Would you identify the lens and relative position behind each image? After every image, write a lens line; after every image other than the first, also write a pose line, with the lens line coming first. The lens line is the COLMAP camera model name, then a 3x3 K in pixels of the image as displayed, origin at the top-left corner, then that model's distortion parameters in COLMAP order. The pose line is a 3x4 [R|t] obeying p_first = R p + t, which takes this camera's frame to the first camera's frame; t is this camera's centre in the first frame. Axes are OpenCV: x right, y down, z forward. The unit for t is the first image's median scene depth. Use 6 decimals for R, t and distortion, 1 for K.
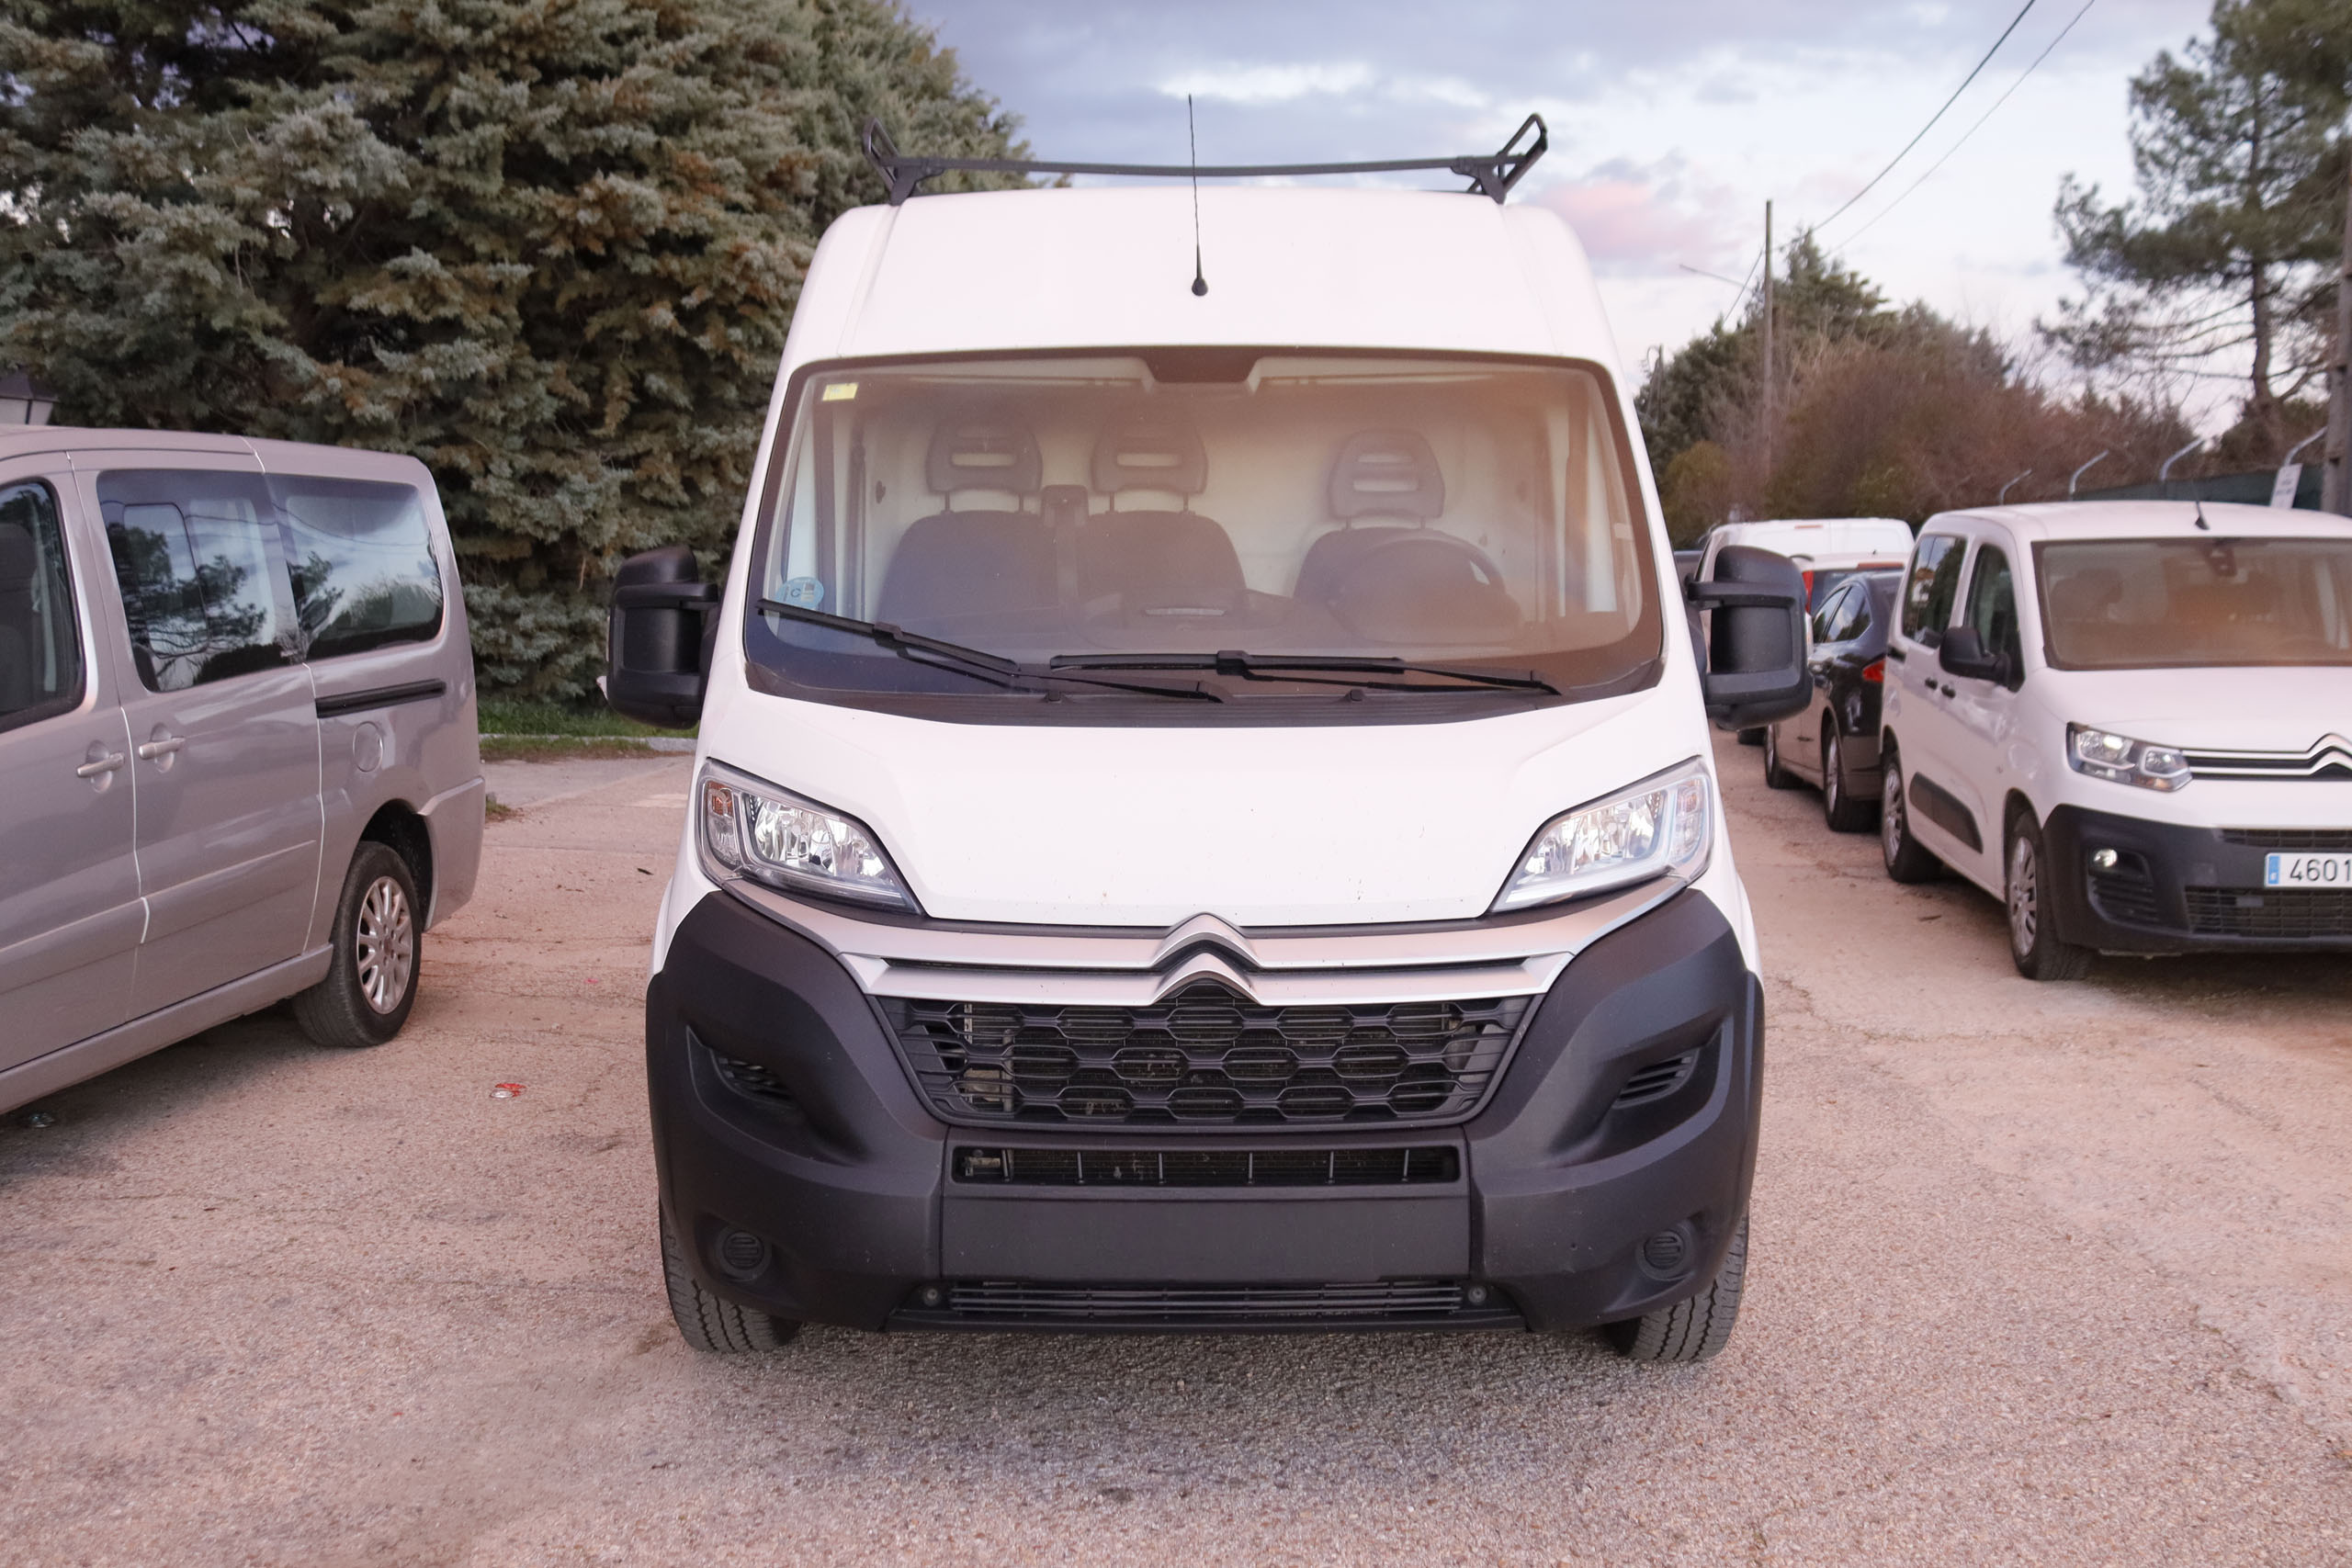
lens RADIAL K [[2455.2, 0, 1176.0], [0, 2455.2, 784.0], [0, 0, 1]] dist [-0.107592, 0.029271]
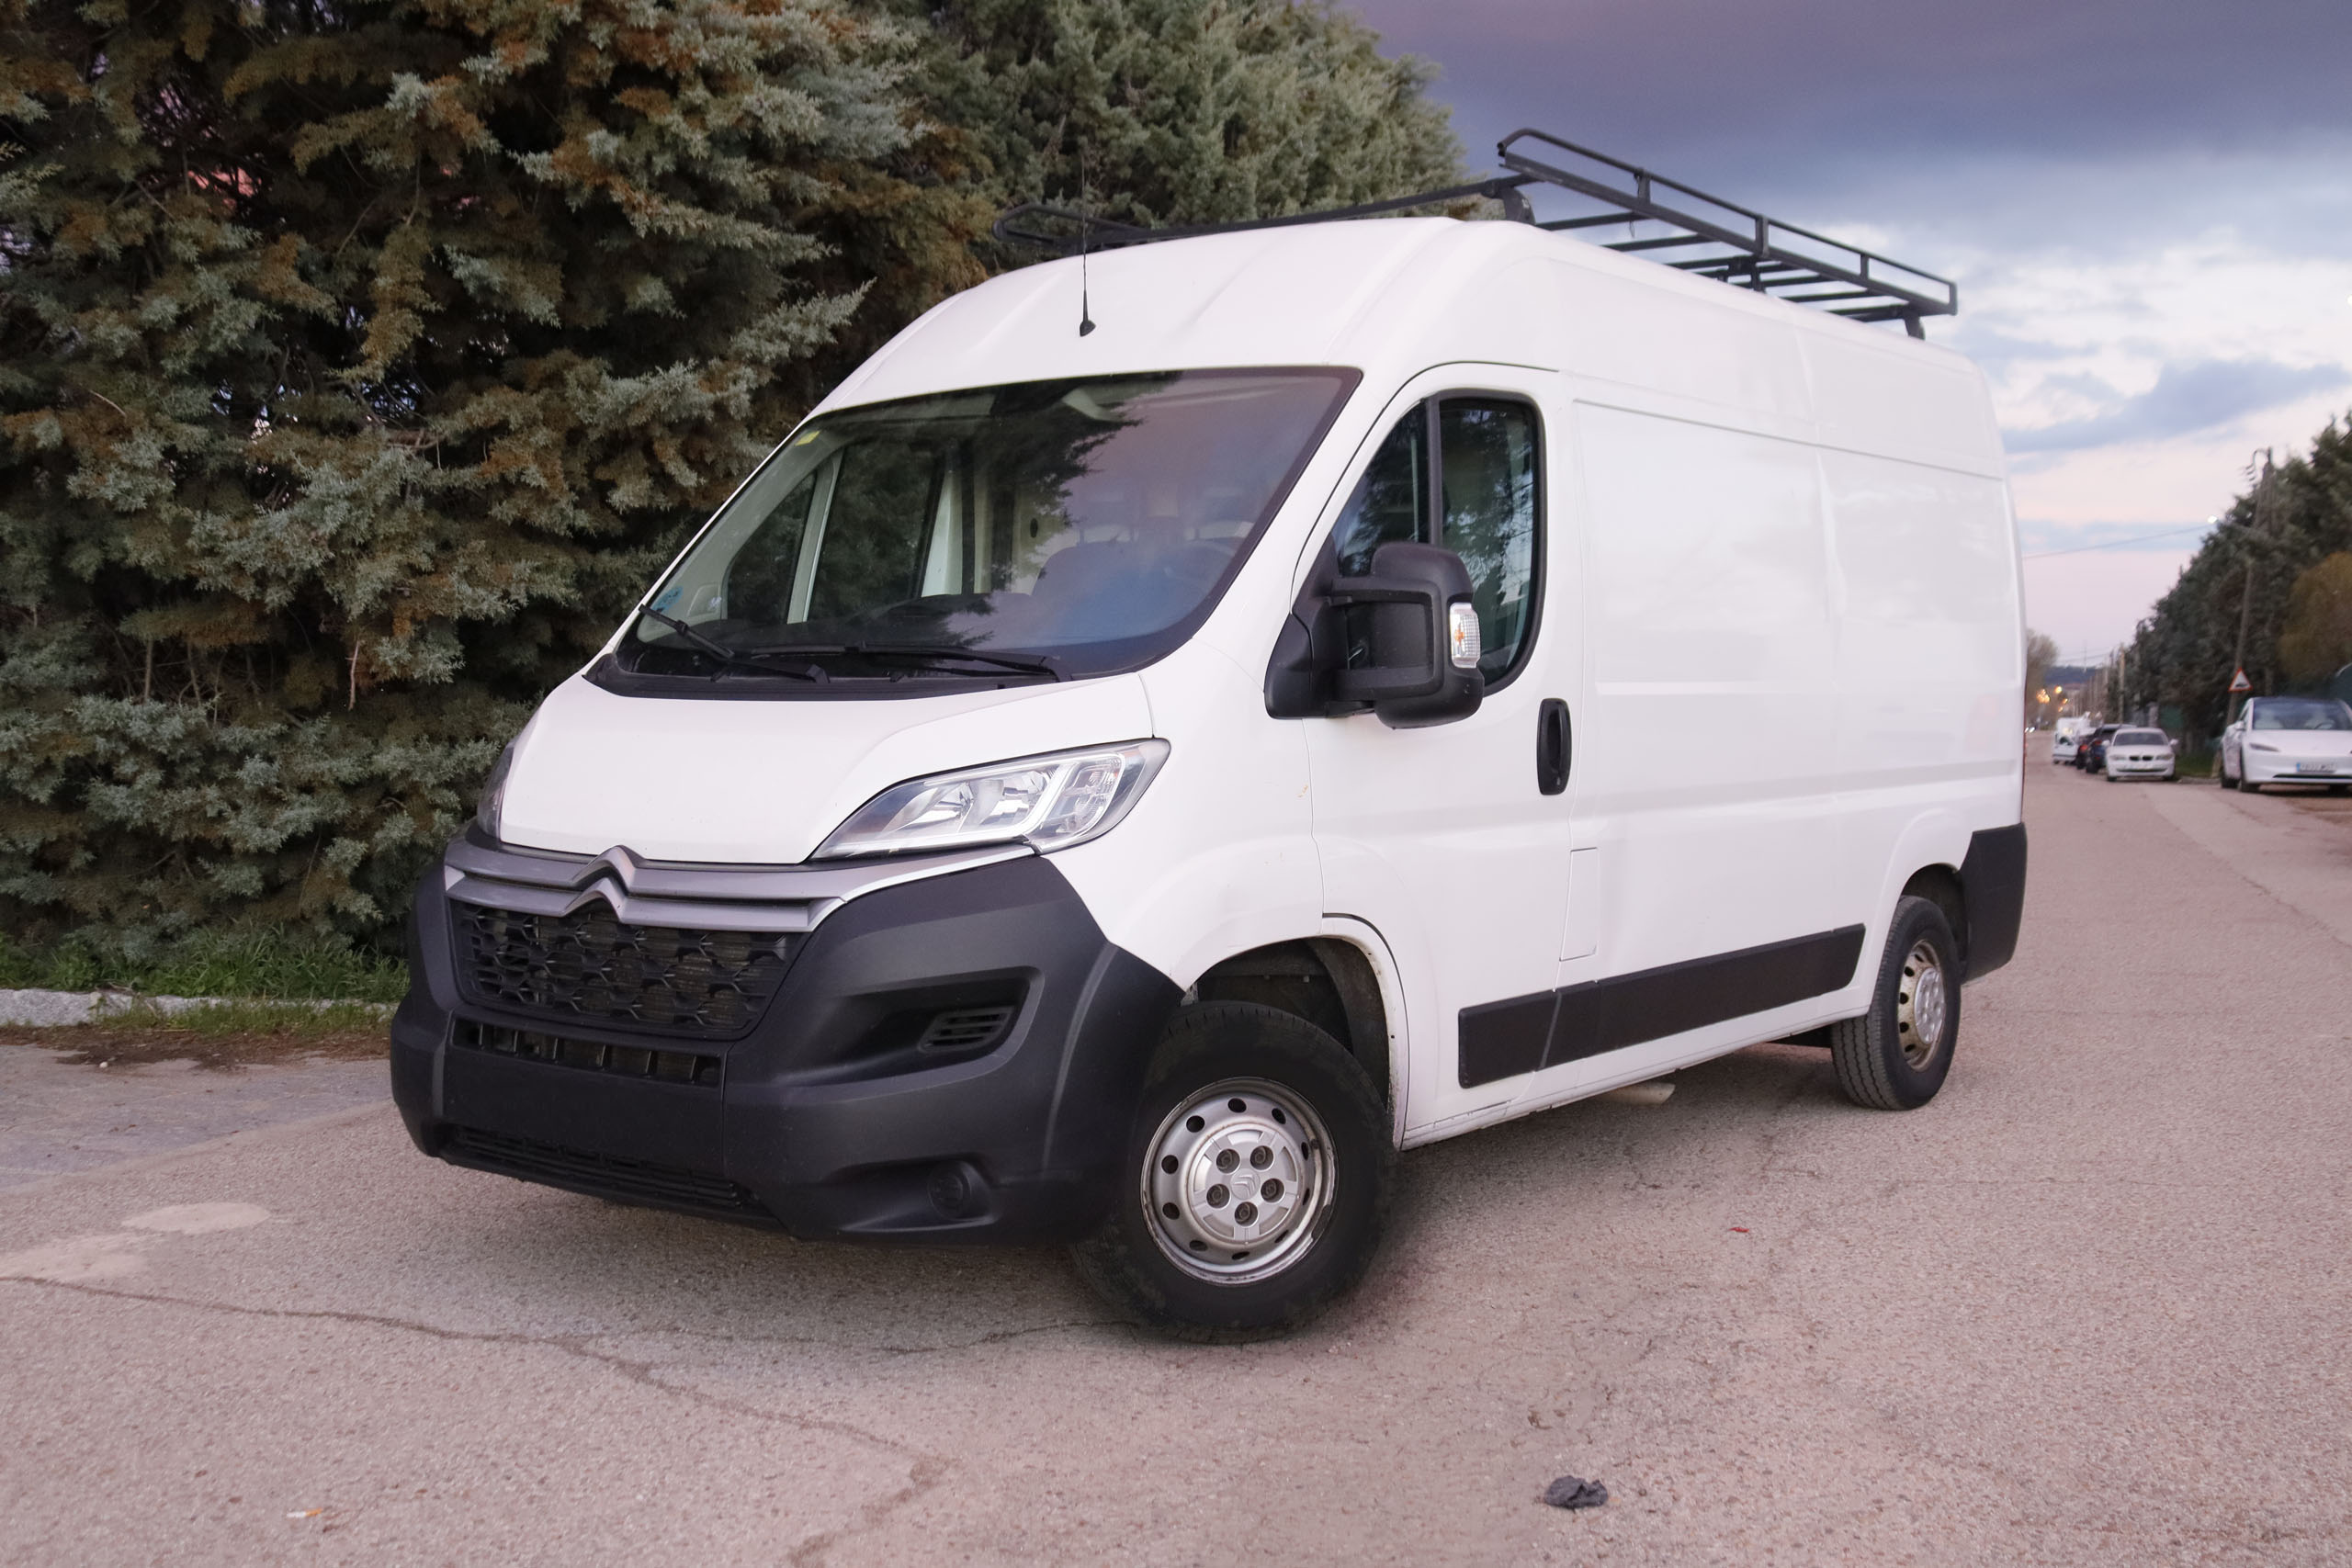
lens RADIAL K [[2455.2, 0, 1176.0], [0, 2455.2, 784.0], [0, 0, 1]] dist [-0.107592, 0.029271]
pose [[0.976960, -0.012835, -0.213037, 0.020554], [-0.001723, 0.997683, -0.068009, -0.031541], [0.213416, 0.066810, 0.974674, 0.565601]]
